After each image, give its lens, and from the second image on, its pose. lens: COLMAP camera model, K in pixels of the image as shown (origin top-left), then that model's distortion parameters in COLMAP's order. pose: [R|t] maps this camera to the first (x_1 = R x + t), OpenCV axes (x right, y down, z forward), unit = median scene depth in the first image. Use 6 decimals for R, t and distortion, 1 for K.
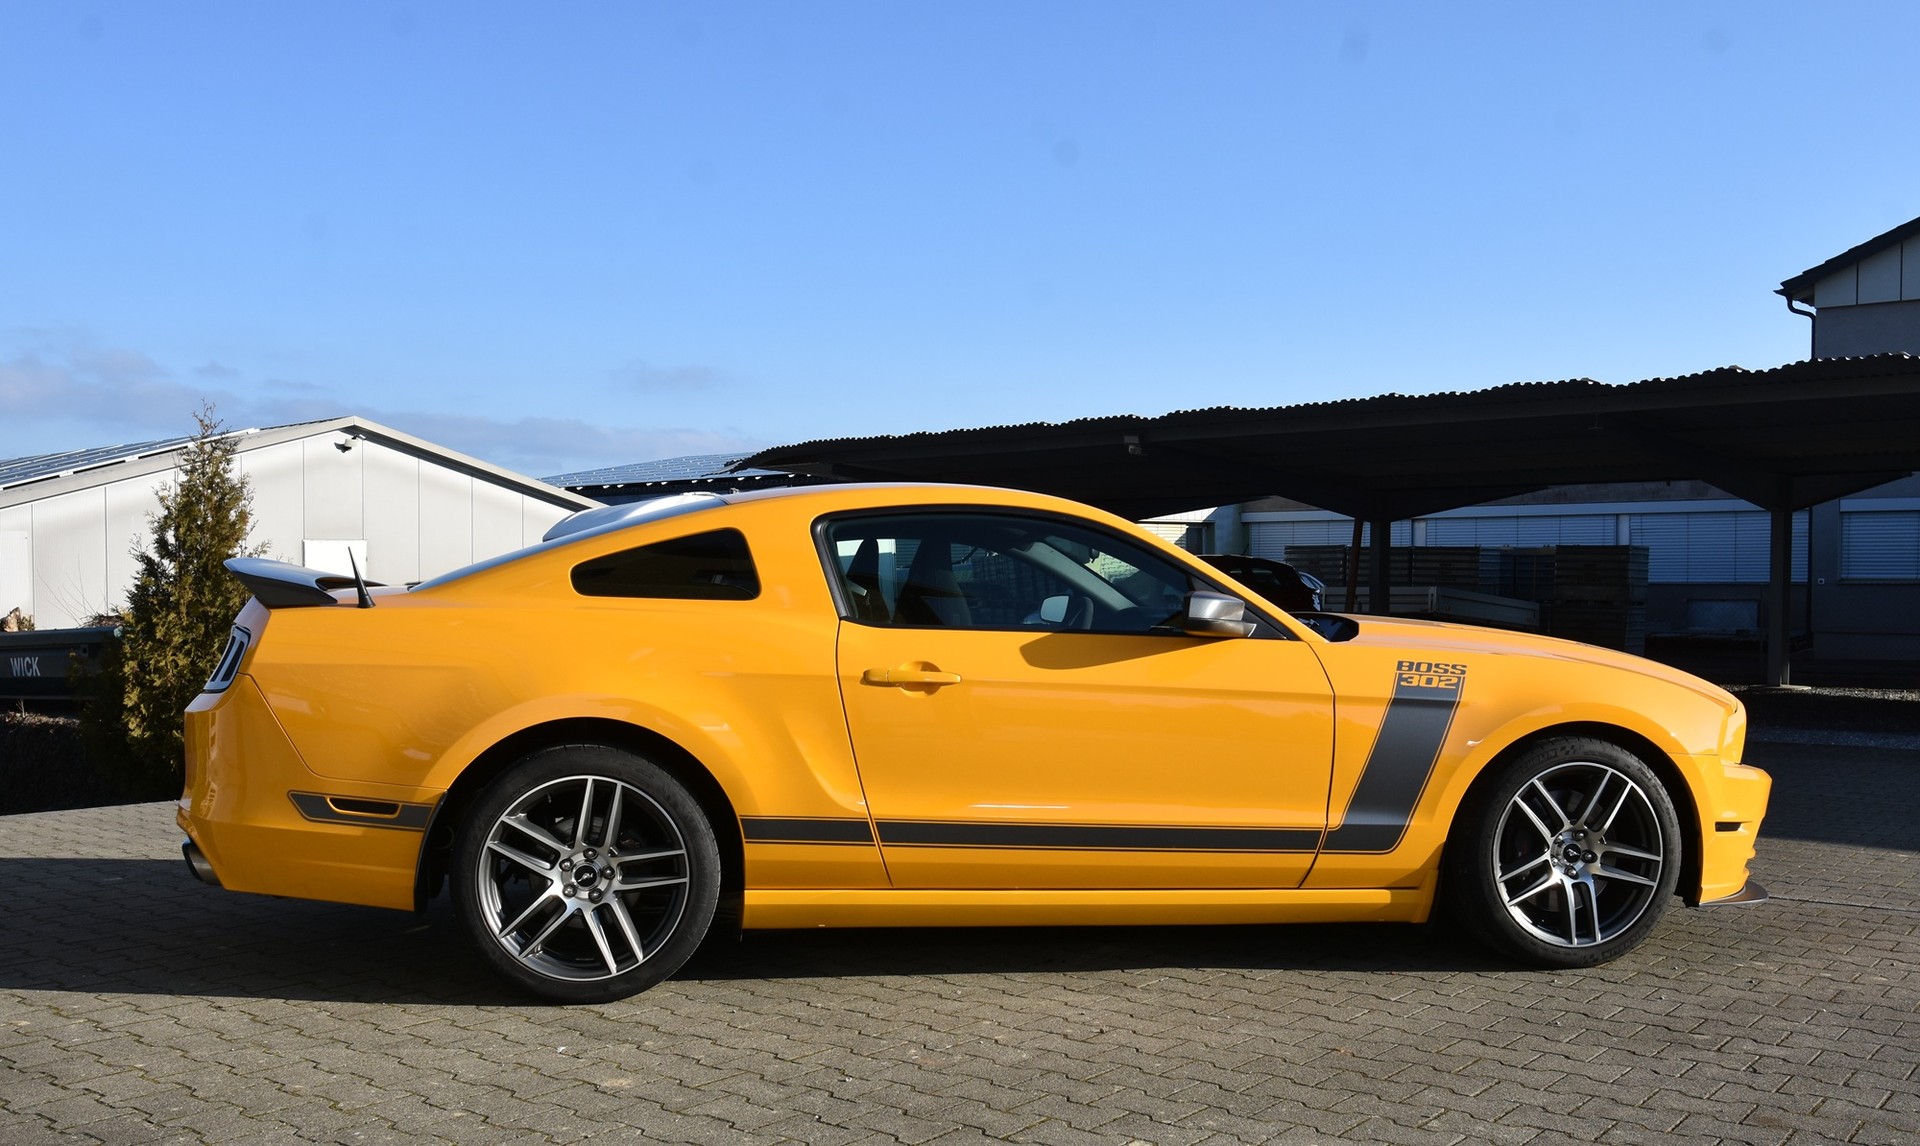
lens RADIAL K [[1714.7, 0, 960.0], [0, 1714.7, 573.0], [0, 0, 1]] dist [-0.024221, -0.008607]
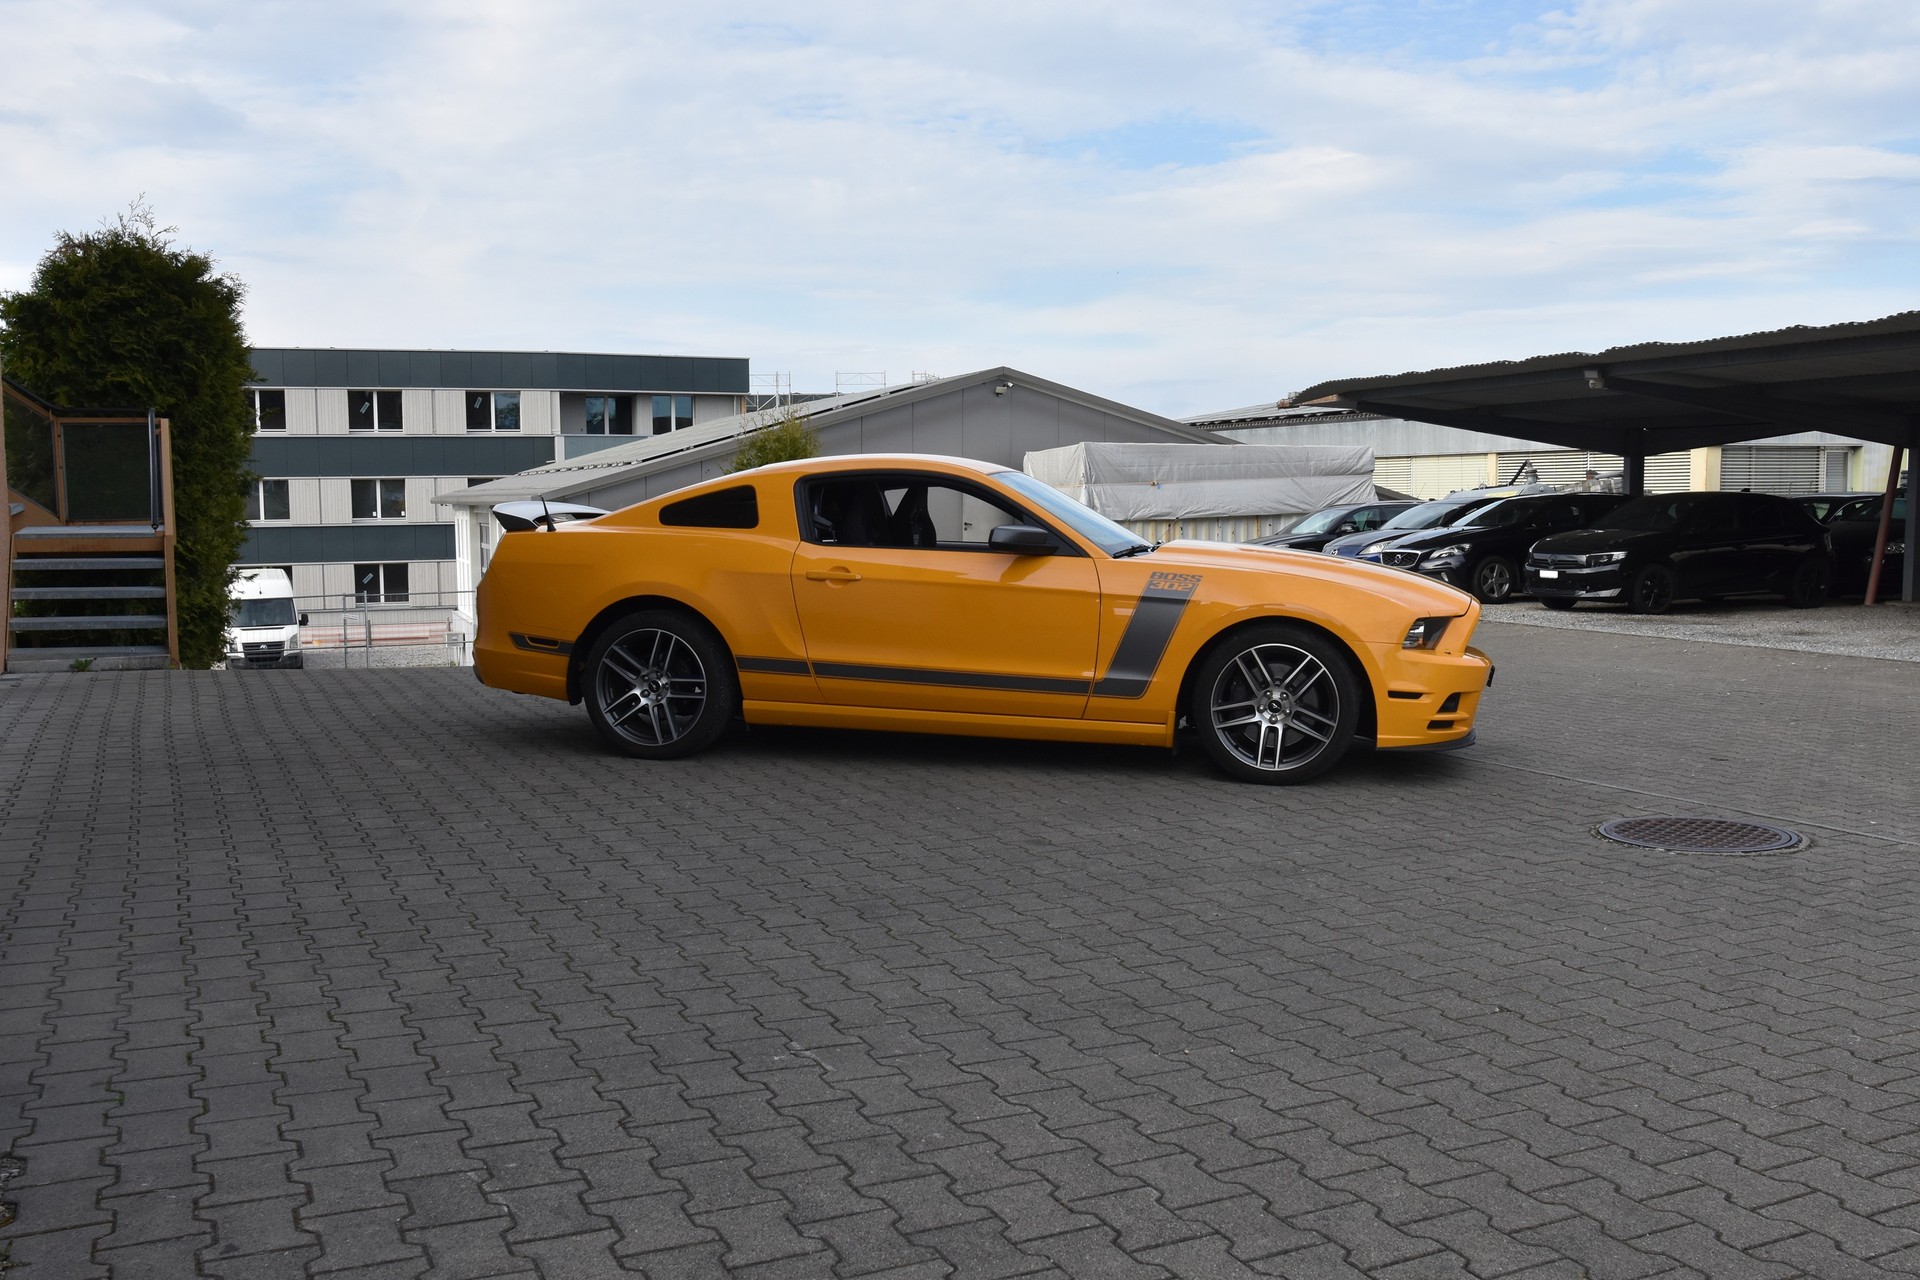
lens RADIAL K [[1680.6, 0, 970.0], [0, 1680.6, 642.0], [0, 0, 1]] dist [-0.043718, 0.024717]
pose [[0.916164, 0.030823, -0.399615, 0.706429], [0.003286, 0.996427, 0.084390, -0.011460], [0.400789, -0.078629, 0.912790, -0.406567]]
